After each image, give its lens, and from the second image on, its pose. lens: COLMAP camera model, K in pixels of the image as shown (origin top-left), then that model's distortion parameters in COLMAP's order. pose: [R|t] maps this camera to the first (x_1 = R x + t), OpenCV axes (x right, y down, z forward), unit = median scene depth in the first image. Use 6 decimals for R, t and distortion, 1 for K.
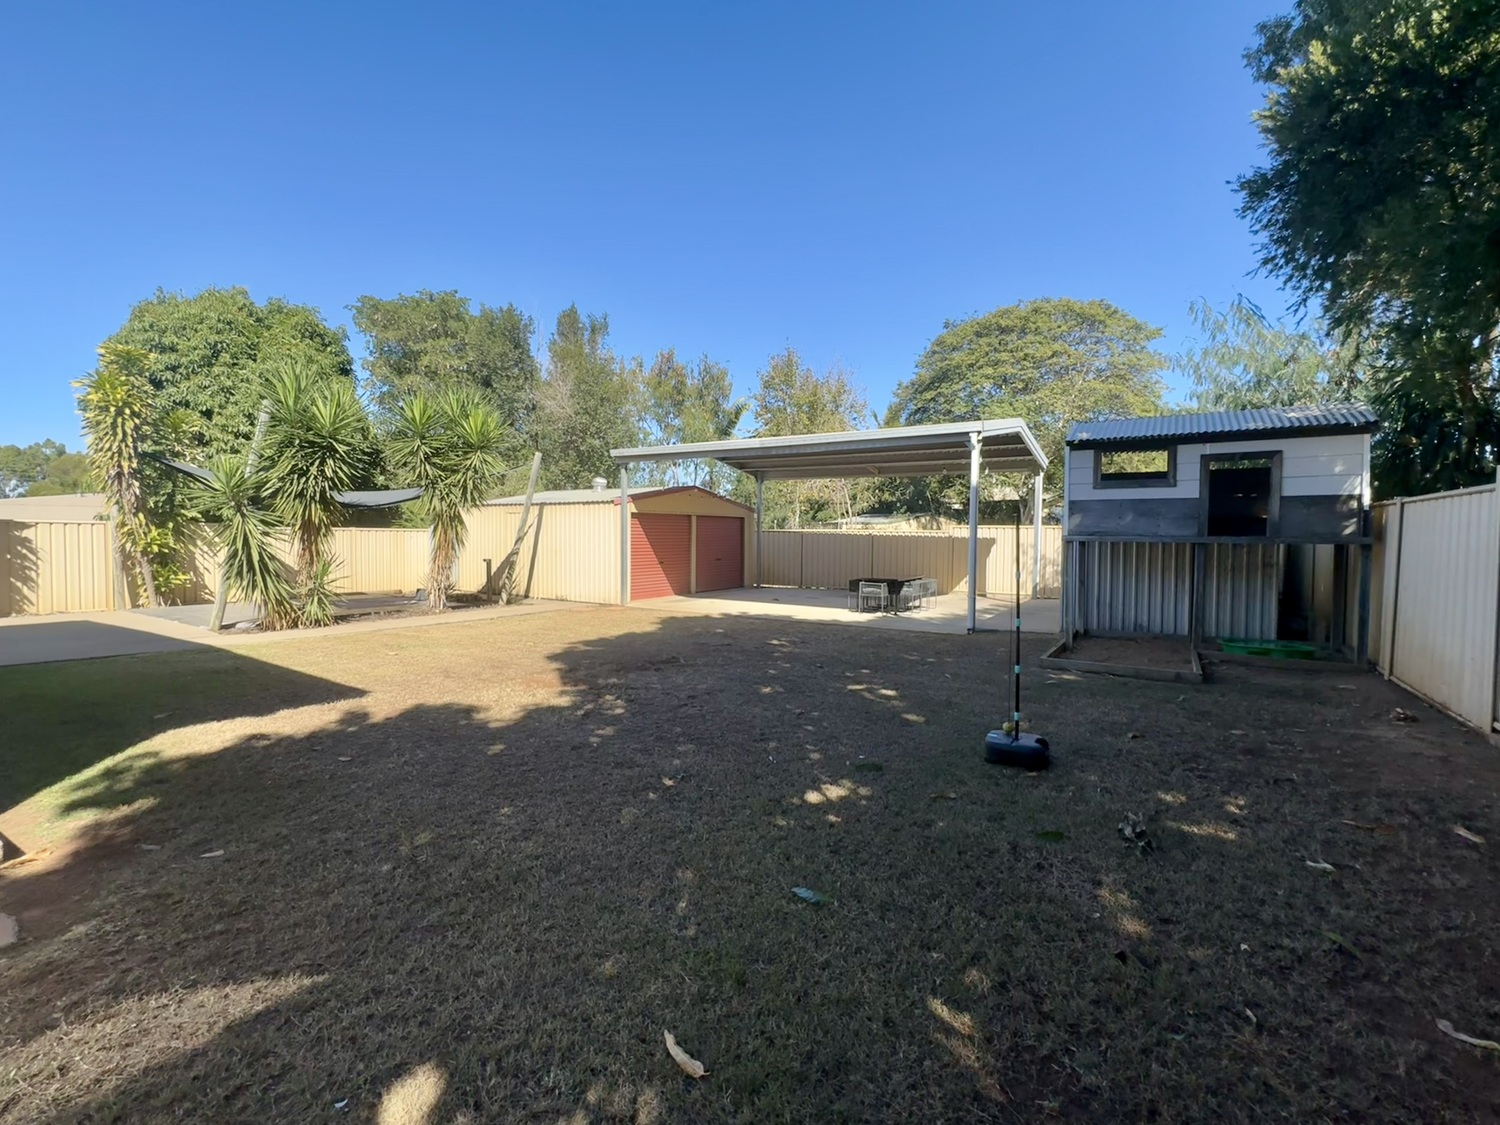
lens RADIAL K [[598.7, 0, 751.1], [0, 598.7, 560.6], [0, 0, 1]] dist [-0.002246, 0.000131]
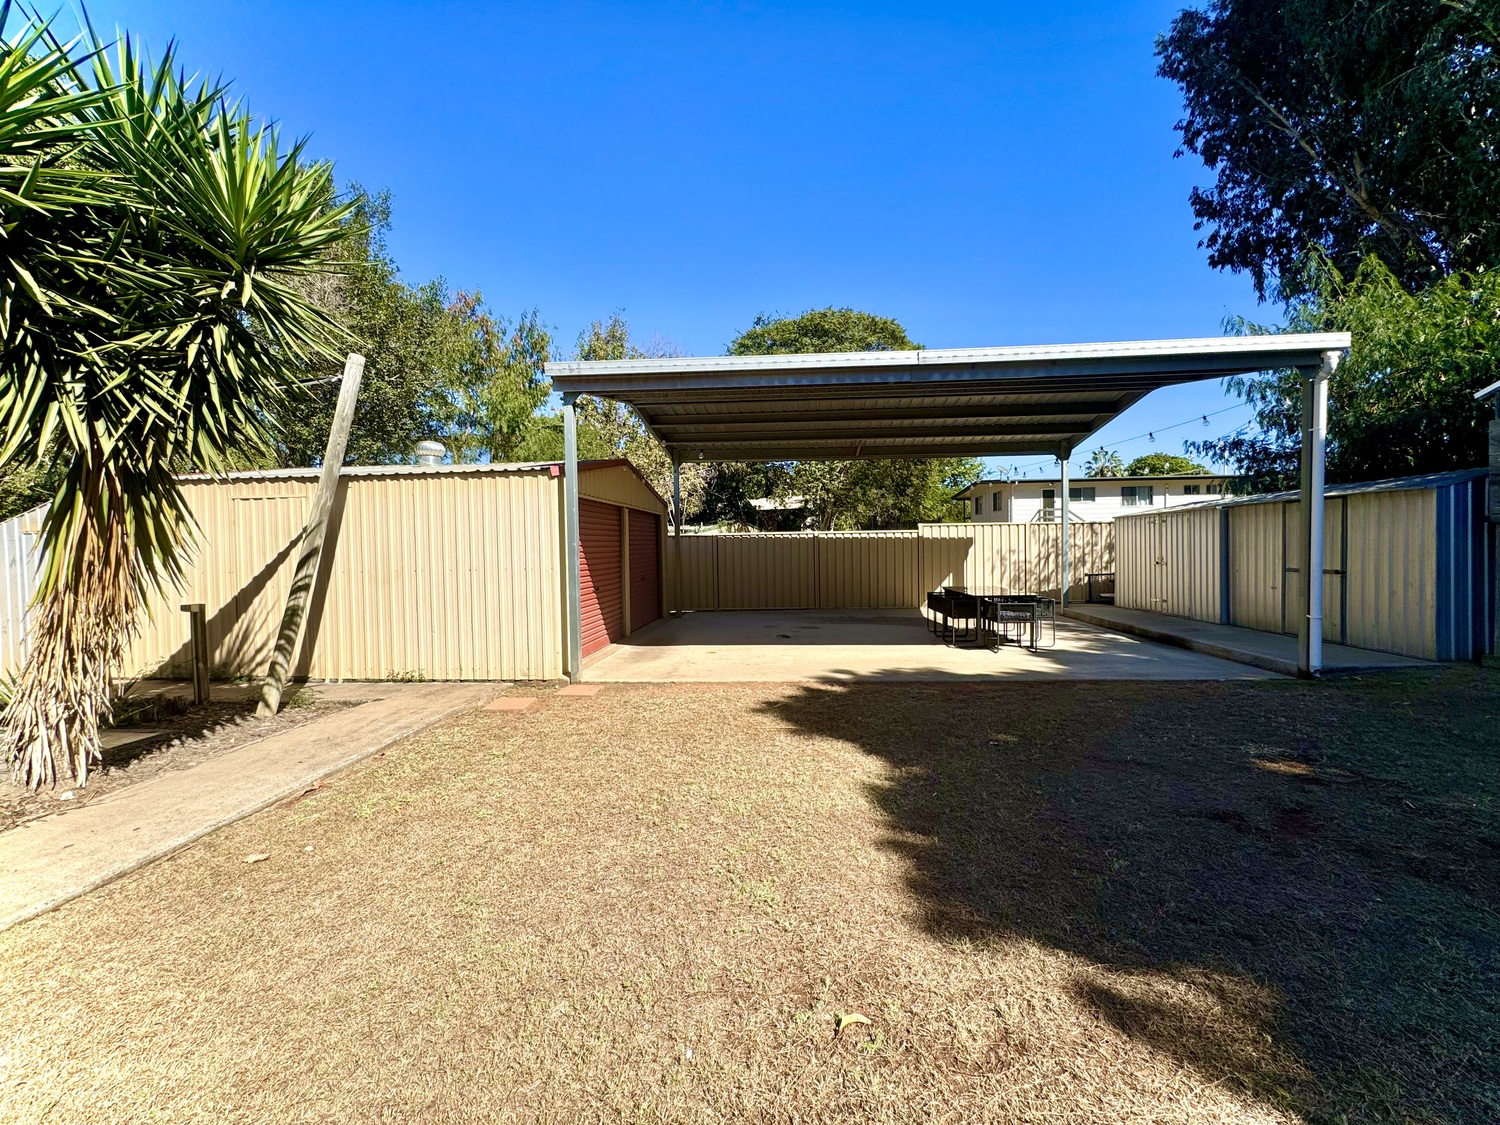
lens RADIAL K [[598.7, 0, 751.1], [0, 598.7, 560.6], [0, 0, 1]] dist [-0.002246, 0.000131]
pose [[0.911817, -0.033158, 0.409257, -0.334544], [0.041087, 0.999099, -0.010594, -0.016476], [-0.408537, 0.026475, 0.912358, 0.589850]]
